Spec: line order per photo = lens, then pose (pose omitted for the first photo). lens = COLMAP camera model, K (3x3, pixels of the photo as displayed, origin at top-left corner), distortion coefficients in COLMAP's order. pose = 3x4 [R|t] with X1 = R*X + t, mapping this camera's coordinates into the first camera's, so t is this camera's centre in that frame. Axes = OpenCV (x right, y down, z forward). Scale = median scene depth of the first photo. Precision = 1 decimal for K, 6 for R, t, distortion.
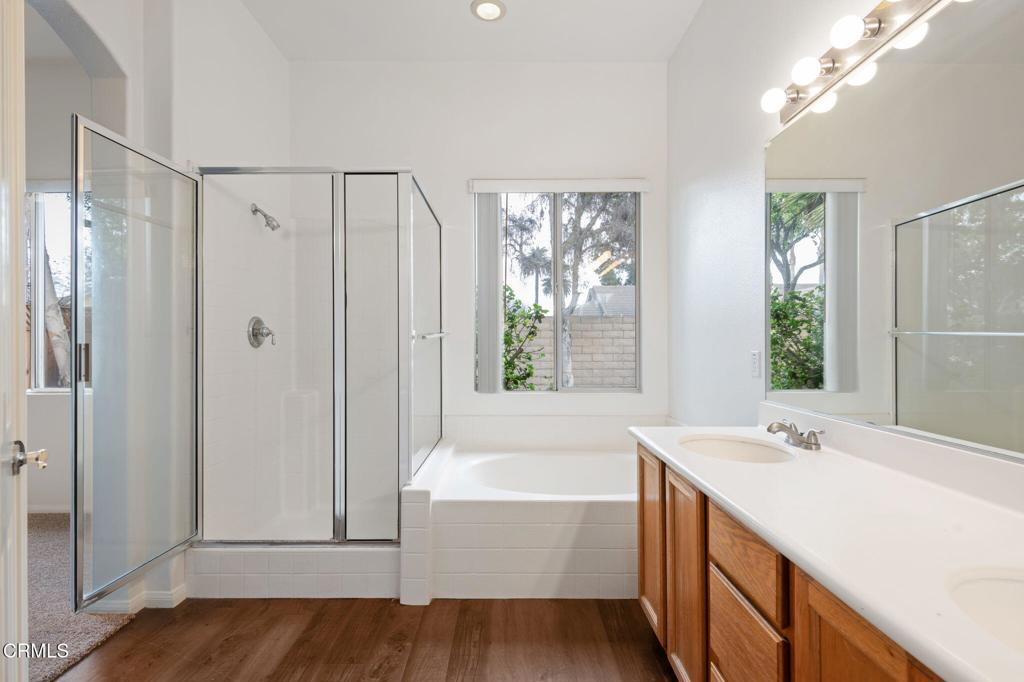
lens RADIAL K [[475.6, 0, 513.5], [0, 475.6, 343.1], [0, 0, 1]] dist [-0.003572, -0.000944]
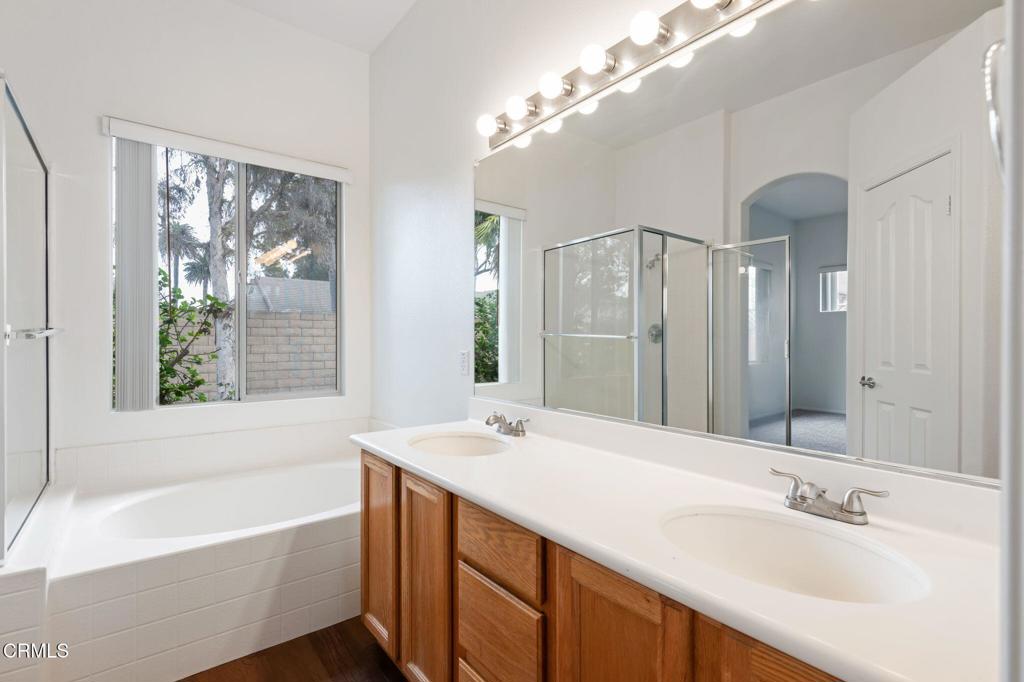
lens RADIAL K [[471.2, 0, 511.1], [0, 471.2, 342.0], [0, 0, 1]] dist [0.017821, -0.014108]
pose [[0.781493, -0.001013, 0.623913, -0.085340], [-0.001171, 0.999995, 0.003091, -0.007584], [-0.623913, -0.003146, 0.781488, 0.087132]]
